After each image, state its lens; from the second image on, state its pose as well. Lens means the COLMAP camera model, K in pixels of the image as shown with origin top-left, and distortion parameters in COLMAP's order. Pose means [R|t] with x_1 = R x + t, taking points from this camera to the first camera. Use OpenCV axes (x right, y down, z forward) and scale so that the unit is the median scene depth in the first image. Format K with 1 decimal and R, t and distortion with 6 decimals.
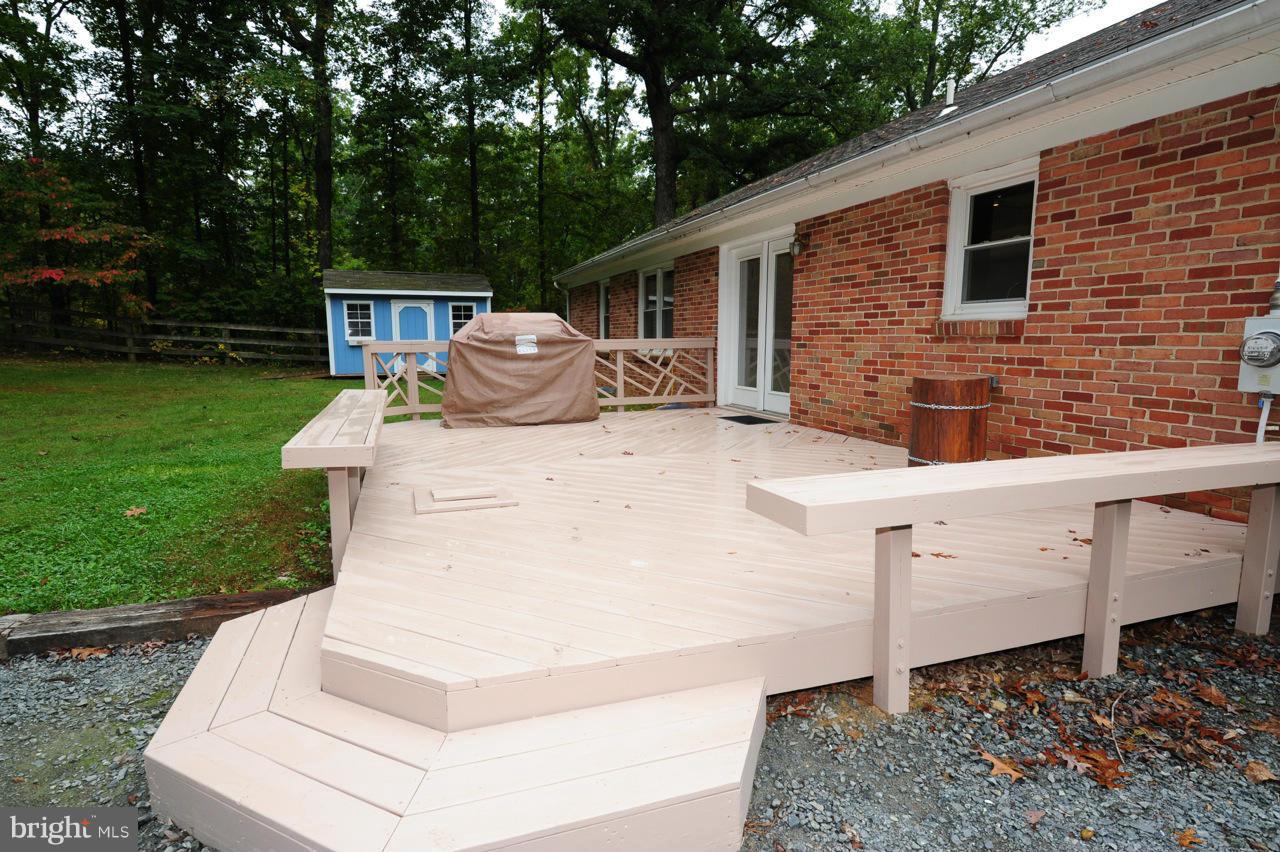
lens RADIAL K [[669.1, 0, 640.0], [0, 669.1, 426.0], [0, 0, 1]] dist [-0.001920, 0.000160]
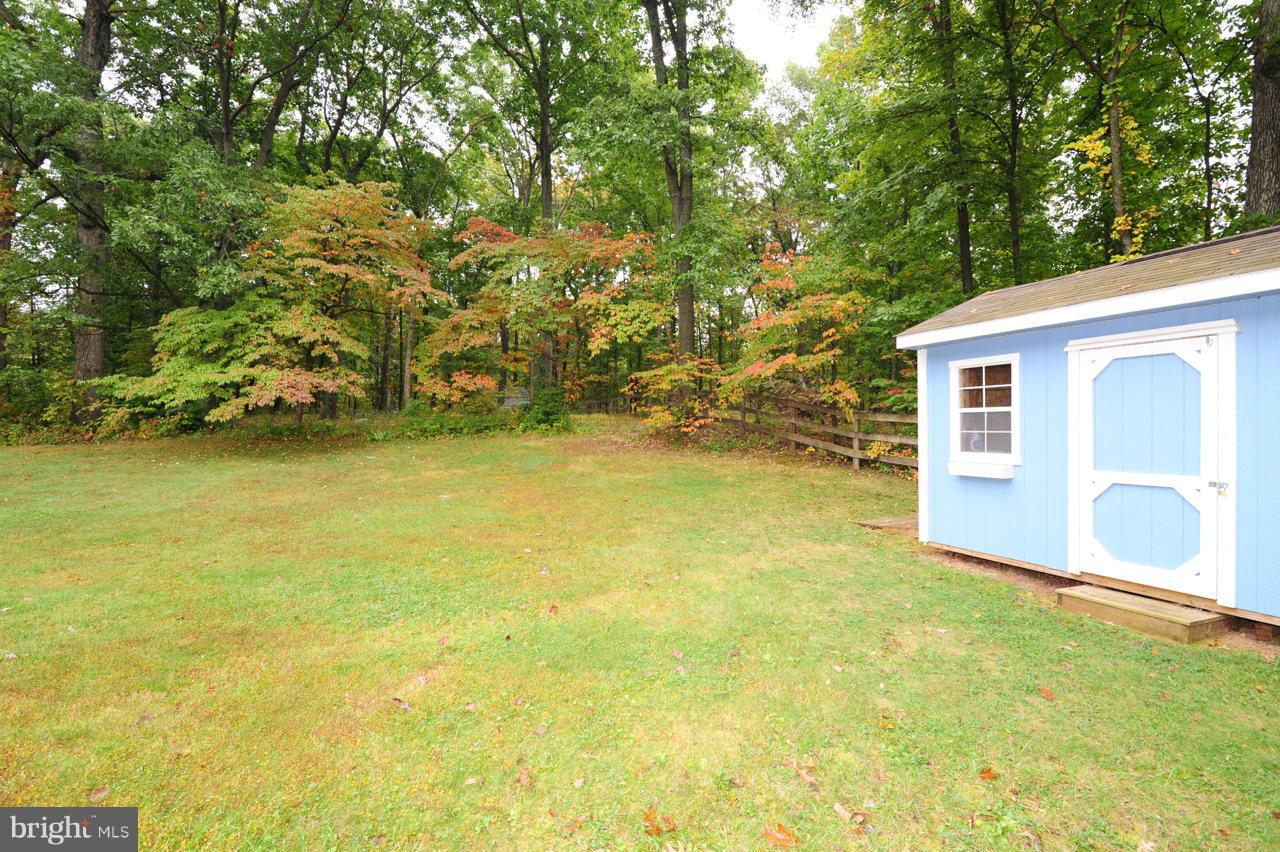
lens RADIAL K [[607.4, 0, 640.0], [0, 607.4, 426.0], [0, 0, 1]] dist [-0.018596, -0.000381]
pose [[0.037906, 0.000898, -0.999281, -0.089468], [-0.133657, 0.991019, -0.004180, -0.119646], [0.990302, 0.133719, 0.037686, 0.791993]]
